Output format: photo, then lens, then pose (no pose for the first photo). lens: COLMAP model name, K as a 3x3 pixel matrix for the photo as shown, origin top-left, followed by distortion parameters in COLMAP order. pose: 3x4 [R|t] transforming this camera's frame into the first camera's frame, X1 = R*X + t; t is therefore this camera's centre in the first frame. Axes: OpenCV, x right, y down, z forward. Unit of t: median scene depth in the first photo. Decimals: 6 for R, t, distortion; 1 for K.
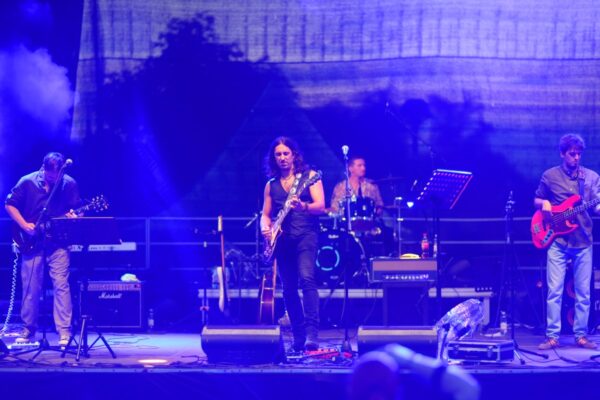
lens RADIAL K [[2348.3, 0, 300.0], [0, 2348.3, 200.0], [0, 0, 1]] dist [-0.004211, -2.232902]
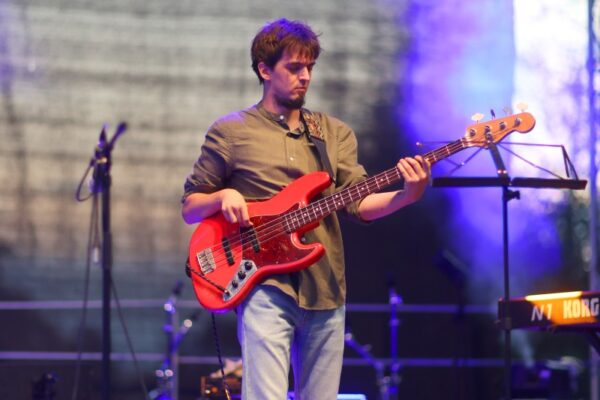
lens RADIAL K [[2348.3, 0, 300.0], [0, 2348.3, 200.0], [0, 0, 1]] dist [-0.004211, -2.232902]
pose [[0.971843, 0.026373, 0.234148, 0.029699], [-0.003241, 0.995119, -0.098633, 0.038791], [-0.235606, 0.095097, 0.967185, 0.641168]]
